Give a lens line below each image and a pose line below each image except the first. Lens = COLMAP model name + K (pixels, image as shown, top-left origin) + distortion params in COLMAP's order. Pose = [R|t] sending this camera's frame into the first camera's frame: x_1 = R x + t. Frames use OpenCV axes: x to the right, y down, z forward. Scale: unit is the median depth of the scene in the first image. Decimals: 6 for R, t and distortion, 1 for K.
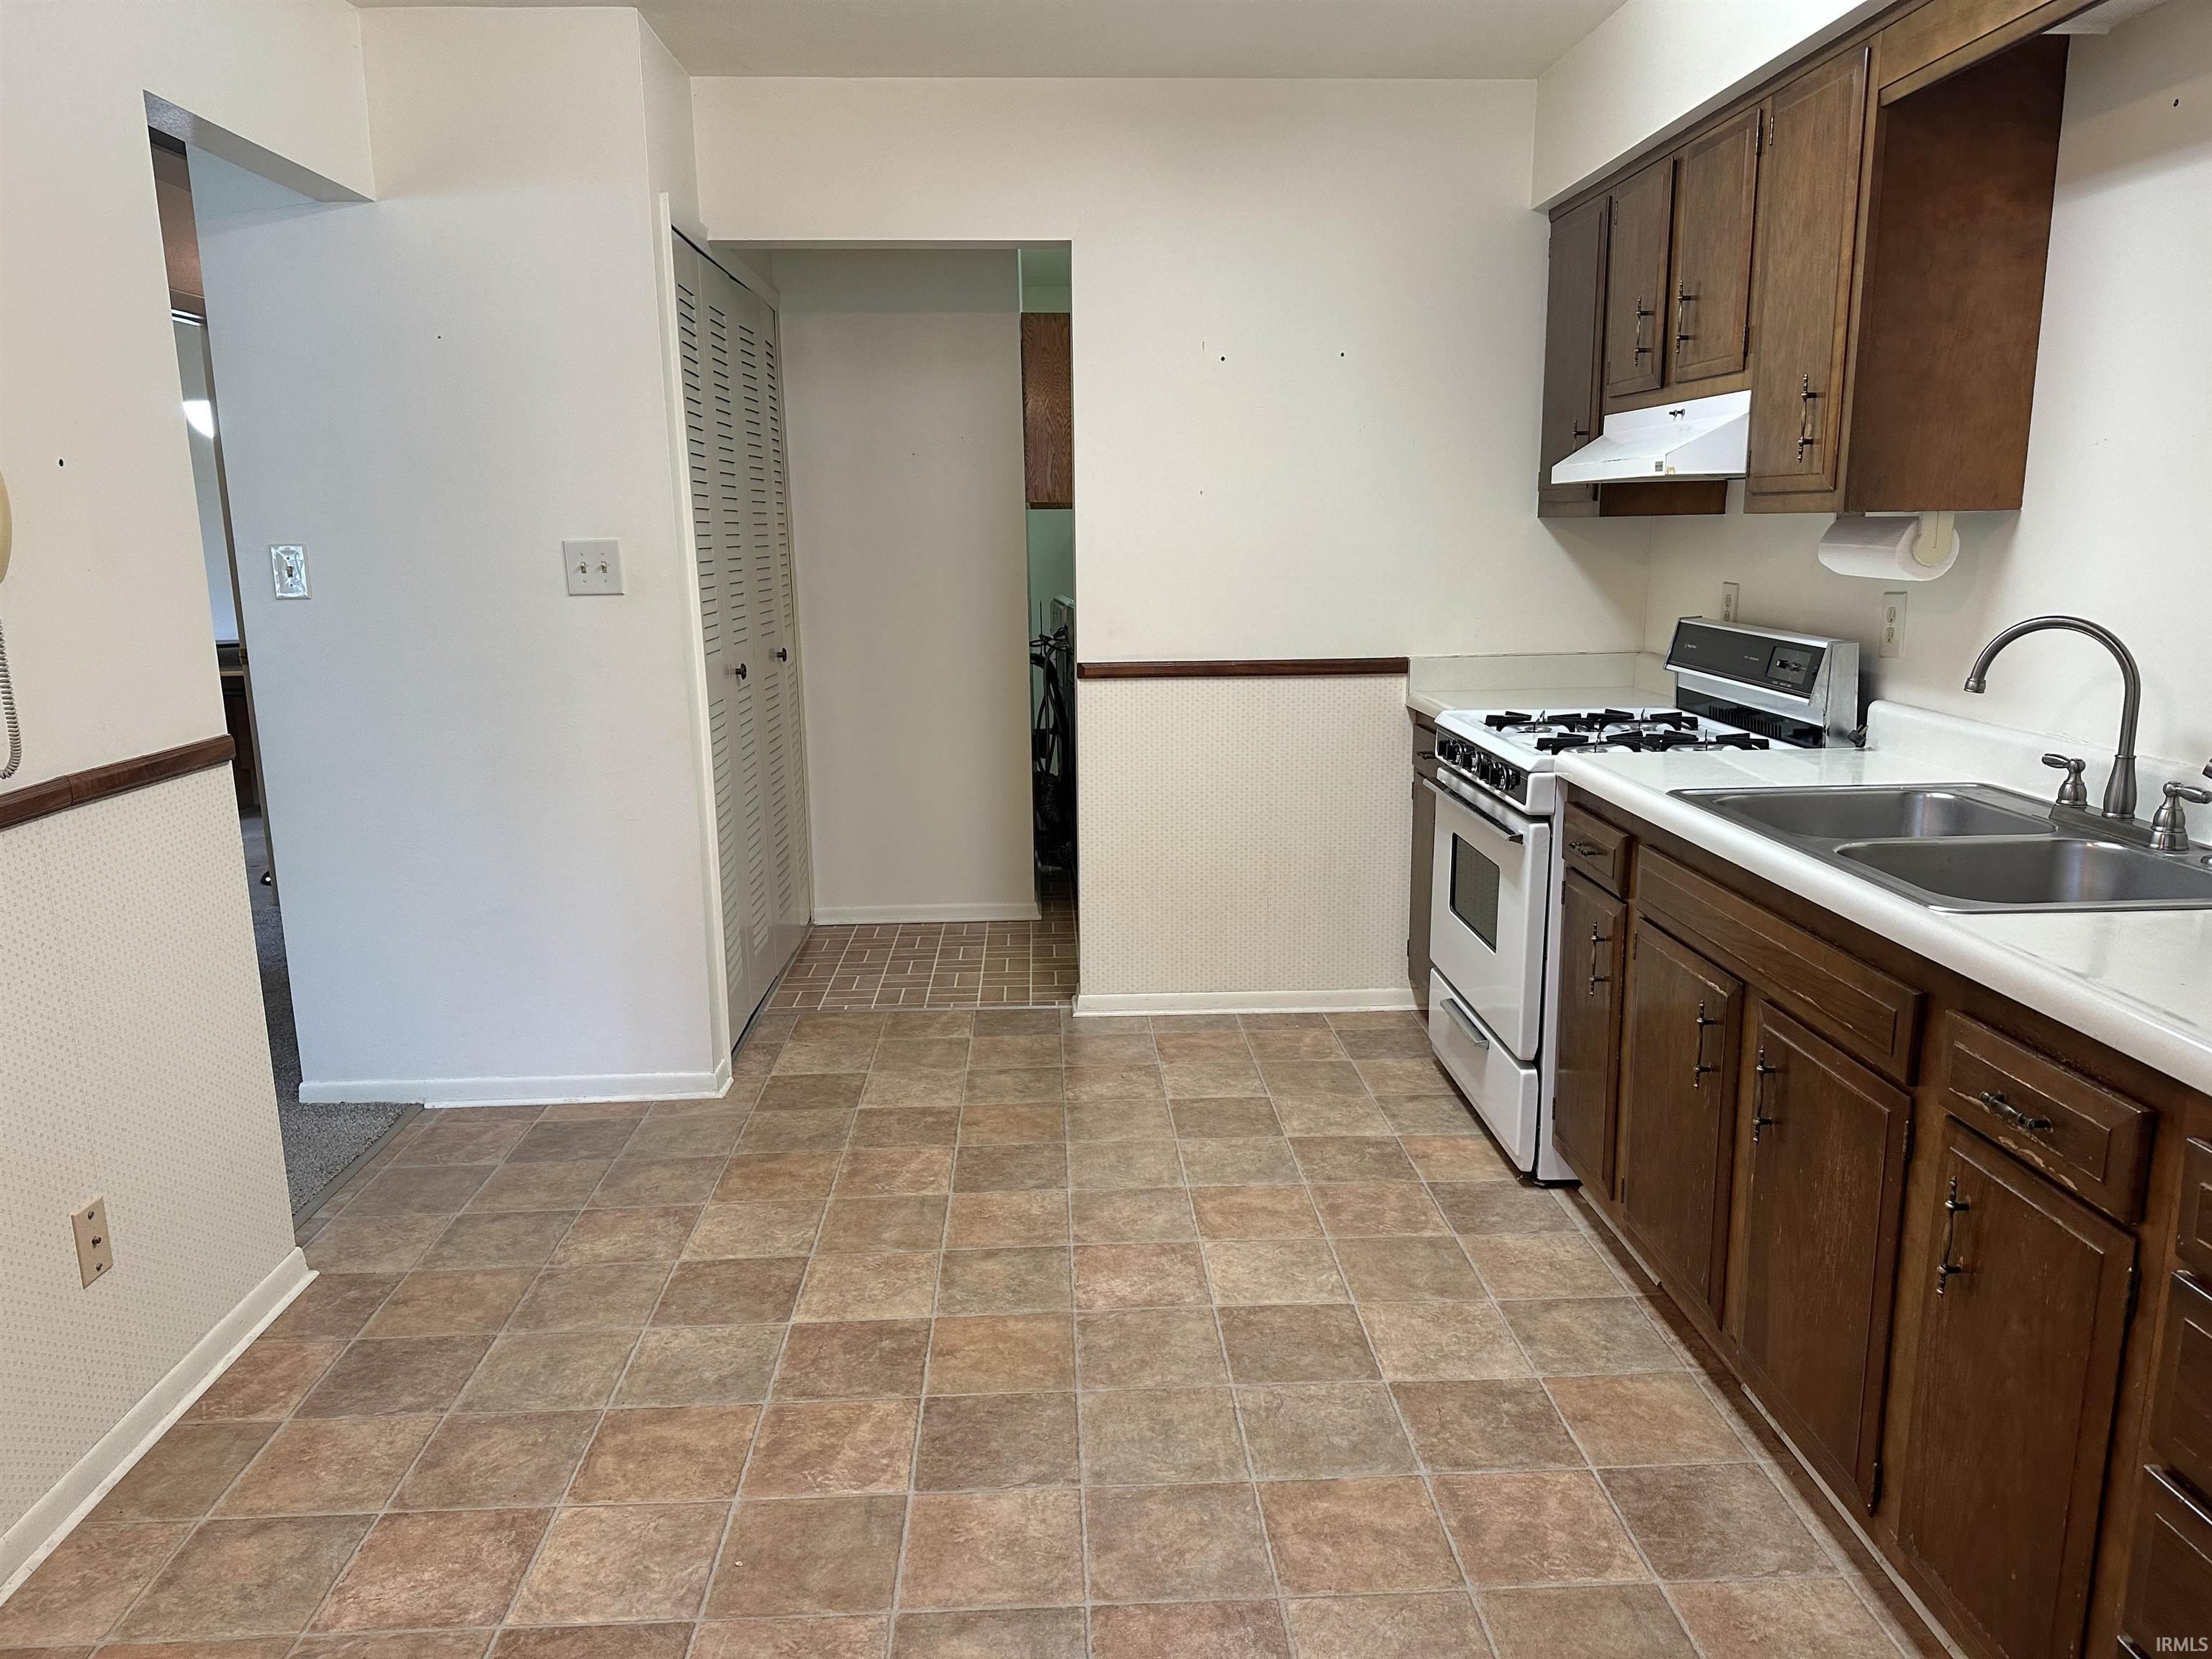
lens RADIAL K [[1548.1, 0, 1110.7], [0, 1548.1, 846.0], [0, 0, 1]] dist [0.045552, -0.052910]
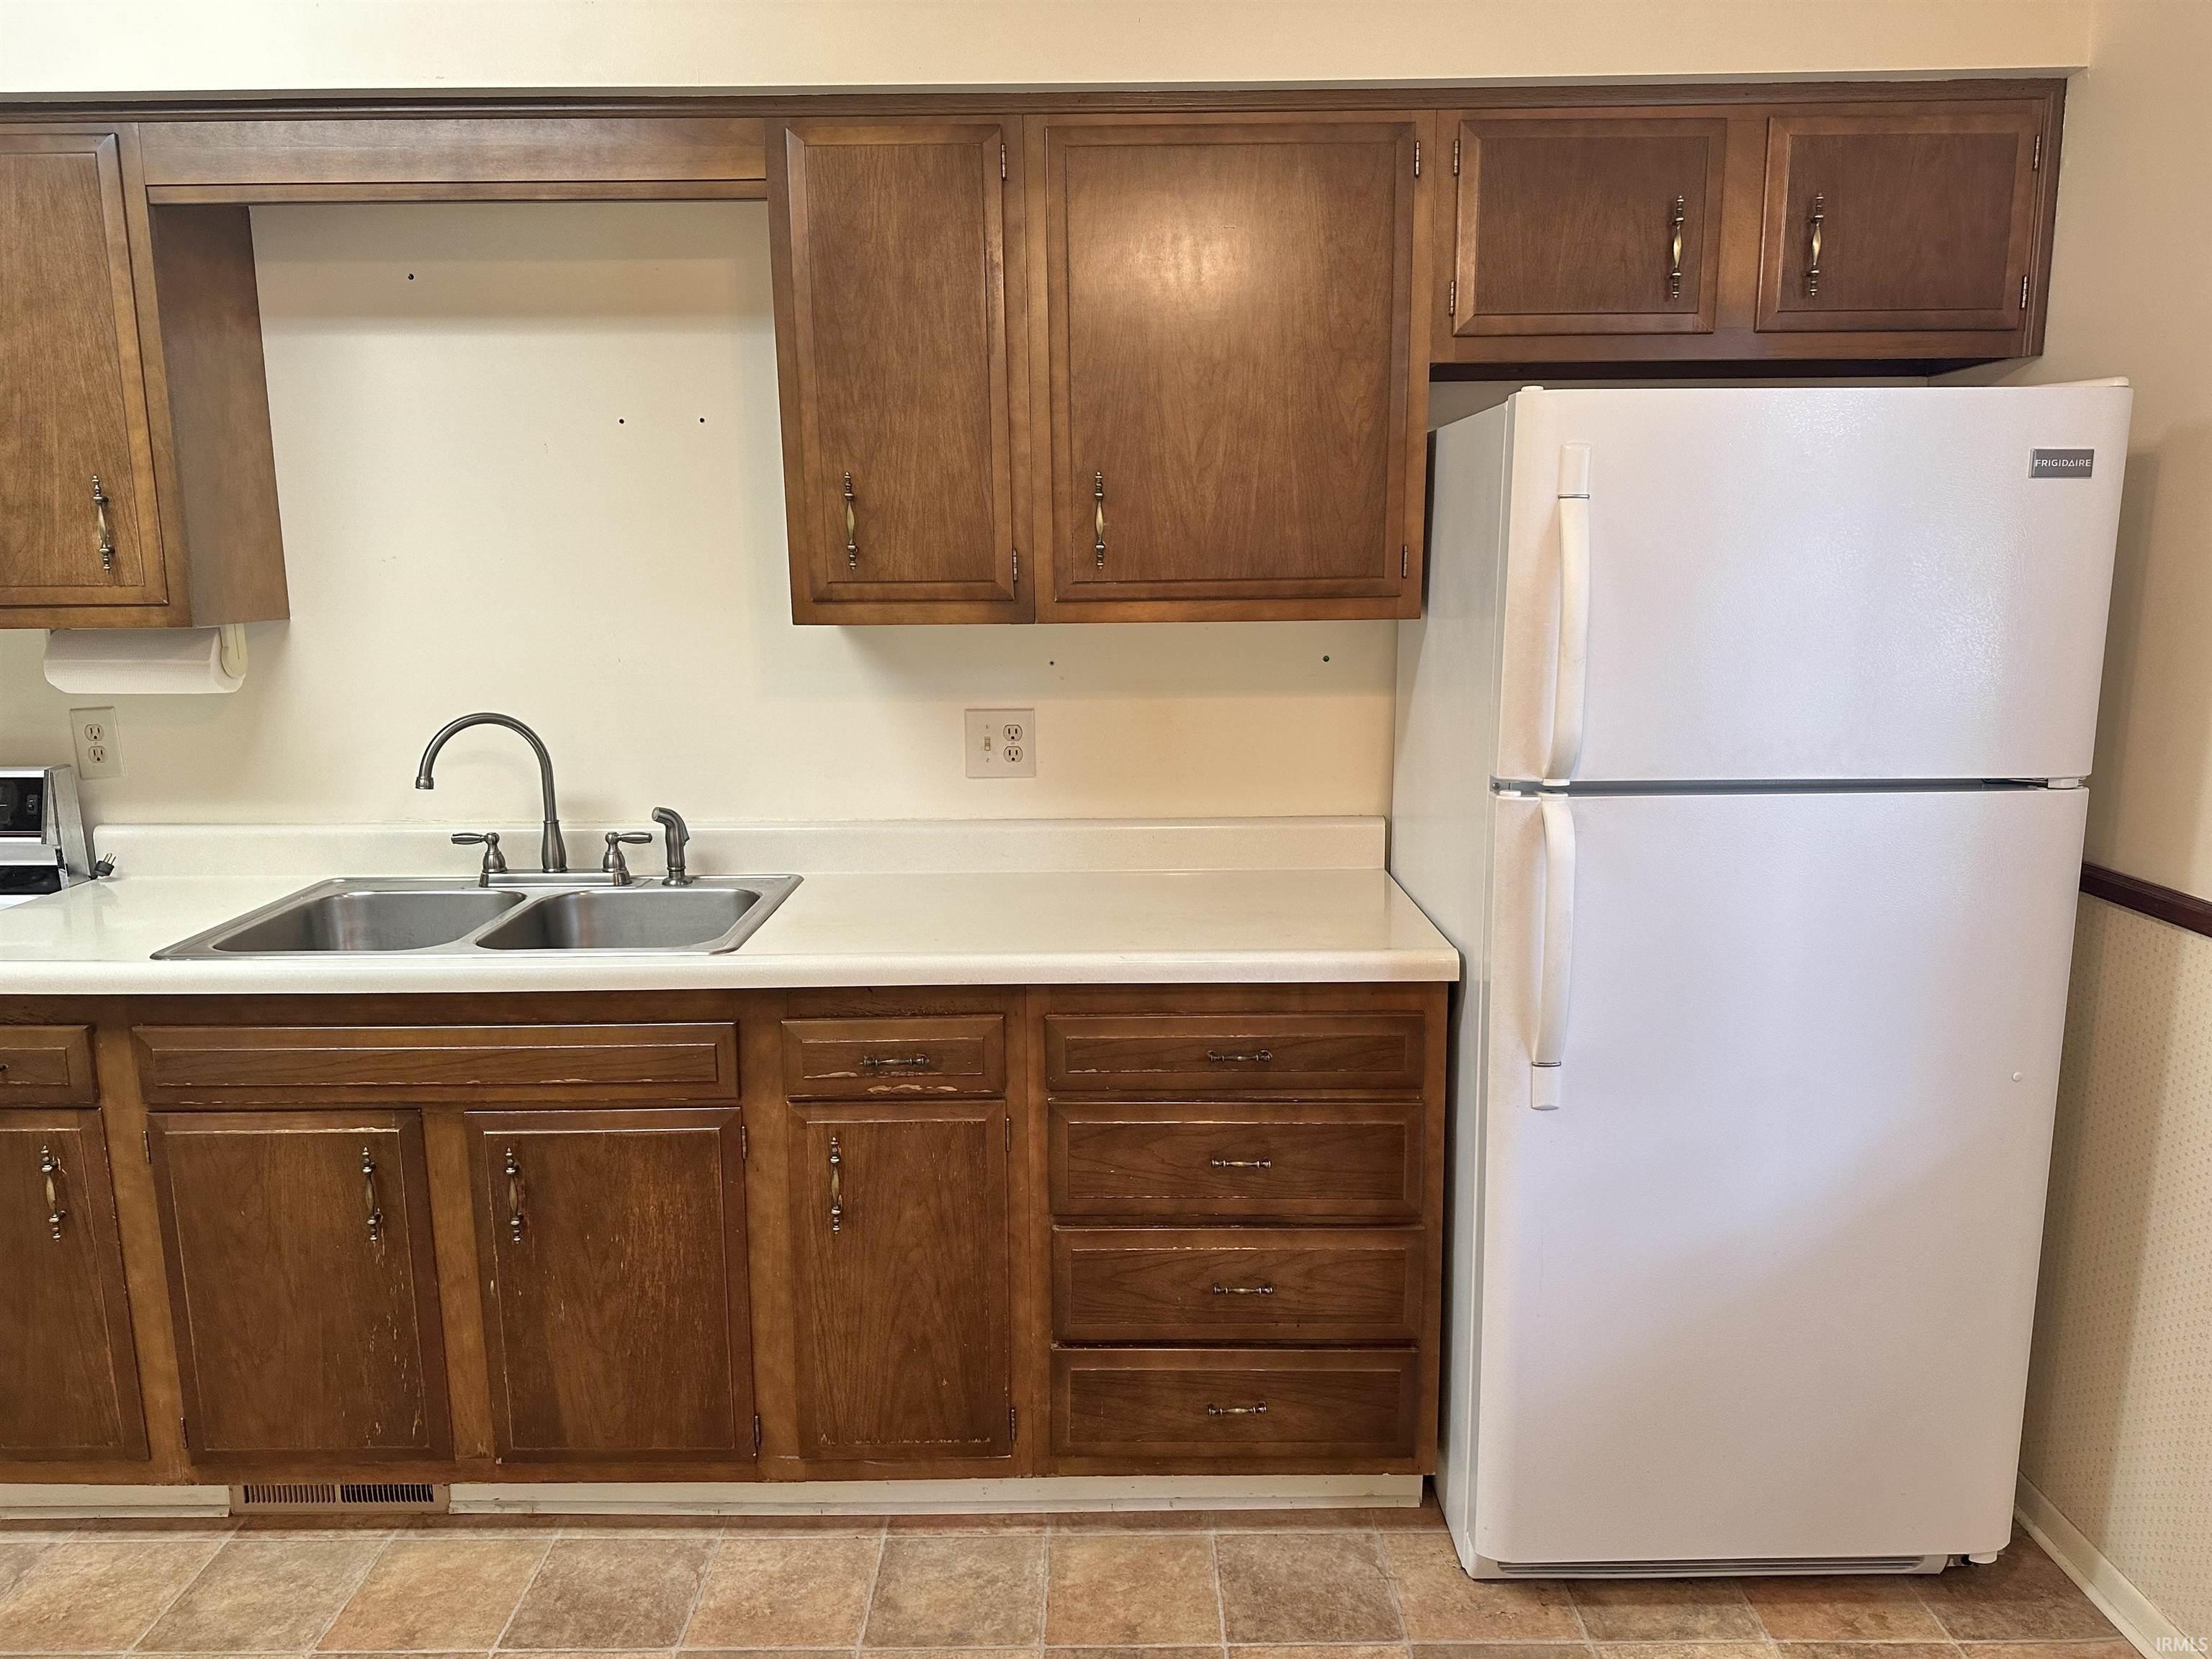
lens RADIAL K [[1548.1, 0, 1101.4], [0, 1548.1, 840.7], [0, 0, 1]] dist [0.045552, -0.052910]
pose [[0.045163, -0.168360, 0.984690, -0.463663], [0.212997, 0.964653, 0.155165, -0.122565], [-0.976009, 0.202728, 0.079427, 0.429257]]
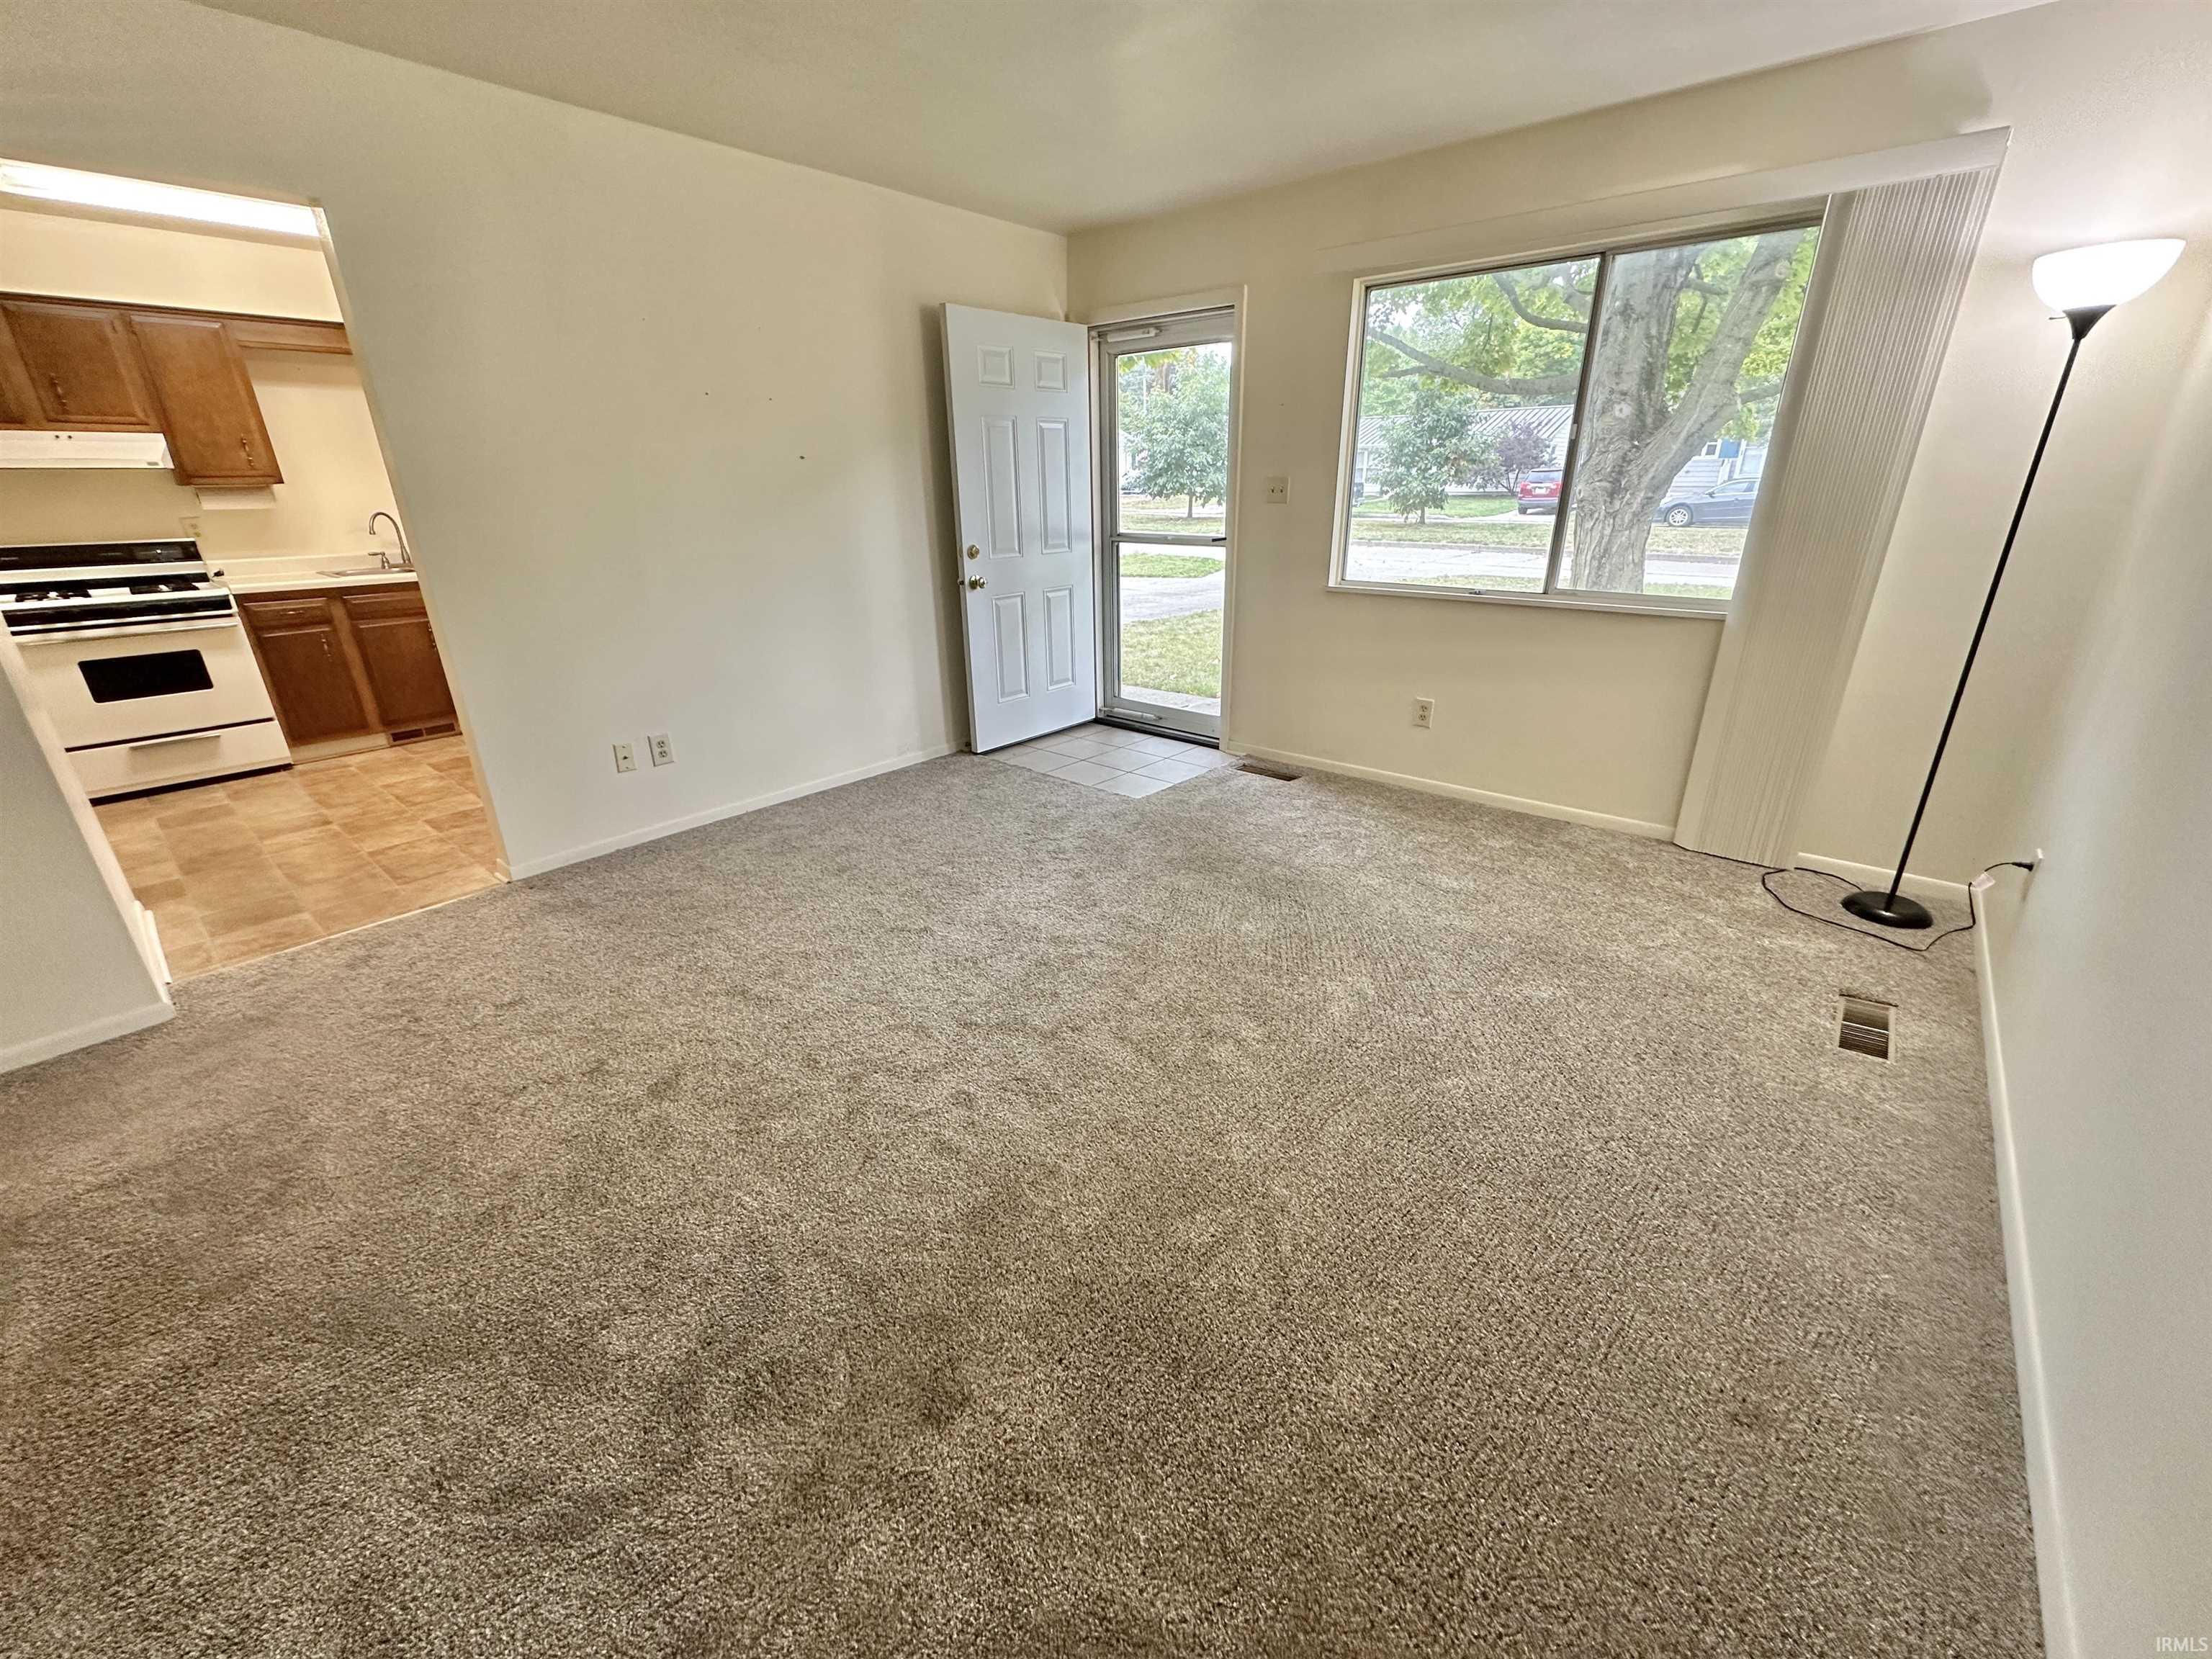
lens RADIAL K [[883.6, 0, 1100.0], [0, 883.6, 825.6], [0, 0, 1]] dist [-0.001279, 0.001444]
pose [[-0.721762, -0.235492, 0.650848, -2.050191], [0.161628, 0.856996, 0.489320, -0.235400], [-0.673005, 0.458368, -0.580485, 1.272177]]
